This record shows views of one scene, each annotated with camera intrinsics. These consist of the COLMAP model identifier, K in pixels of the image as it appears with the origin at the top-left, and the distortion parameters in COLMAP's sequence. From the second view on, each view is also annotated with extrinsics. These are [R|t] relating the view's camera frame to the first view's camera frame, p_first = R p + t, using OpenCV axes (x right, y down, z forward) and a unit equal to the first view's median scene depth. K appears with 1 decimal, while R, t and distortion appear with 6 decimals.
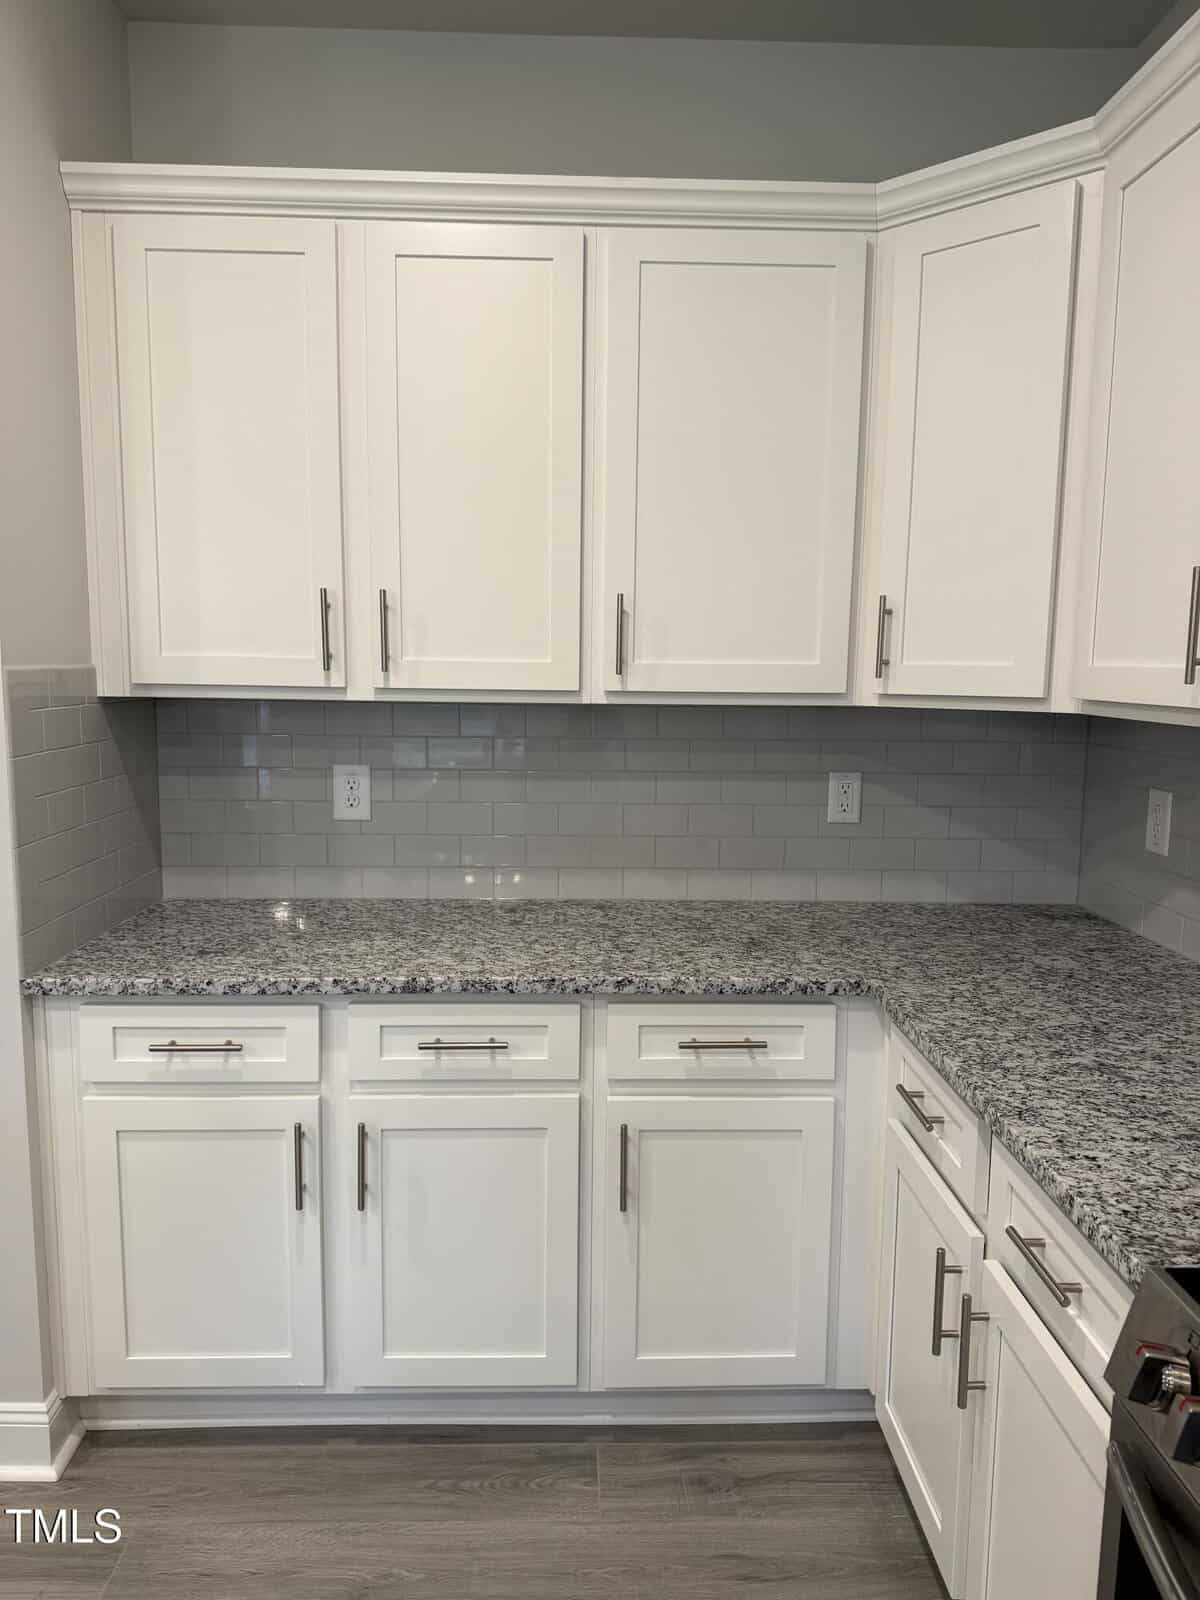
lens RADIAL K [[1119.8, 0, 599.7], [0, 1119.8, 802.7], [0, 0, 1]] dist [0.028291, -0.041014]
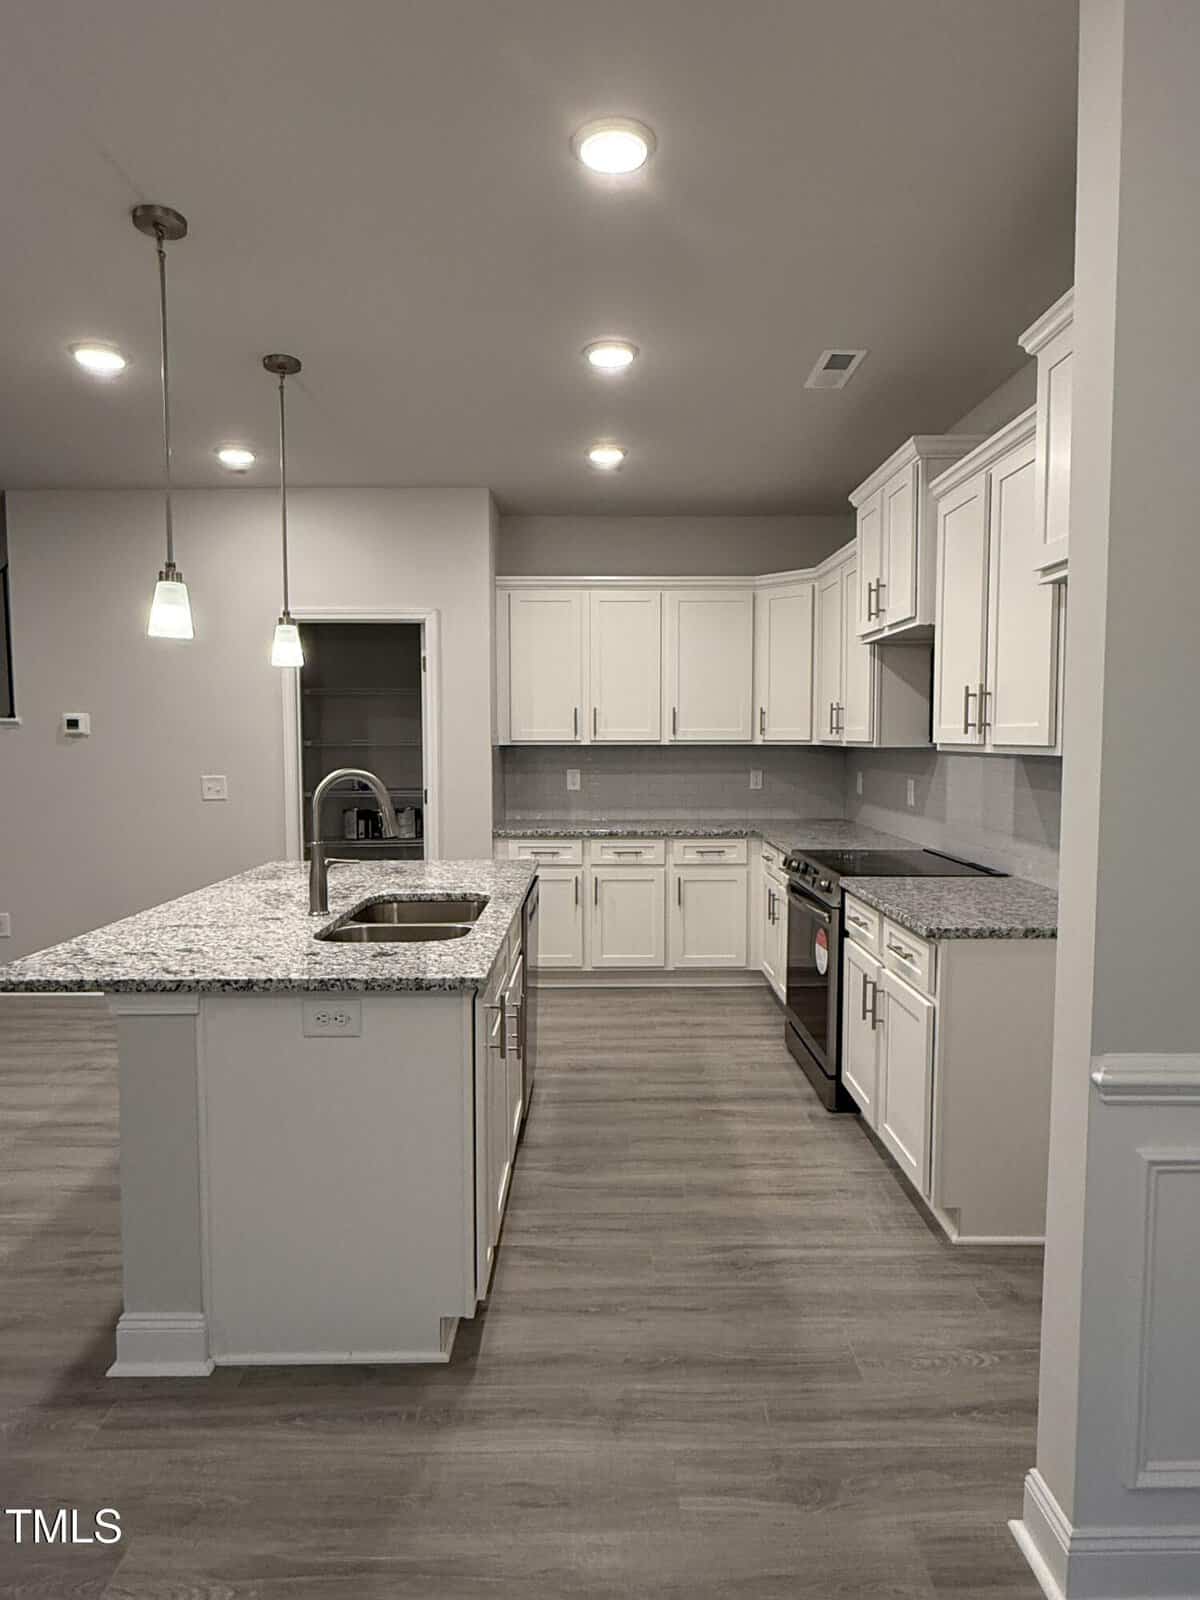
lens RADIAL K [[1119.8, 0, 599.7], [0, 1119.8, 802.7], [0, 0, 1]] dist [0.028291, -0.041014]
pose [[0.999878, -0.014039, -0.006854, -0.173111], [0.013574, 0.997872, -0.063773, 0.270290], [0.007735, 0.063672, 0.997941, -2.096681]]
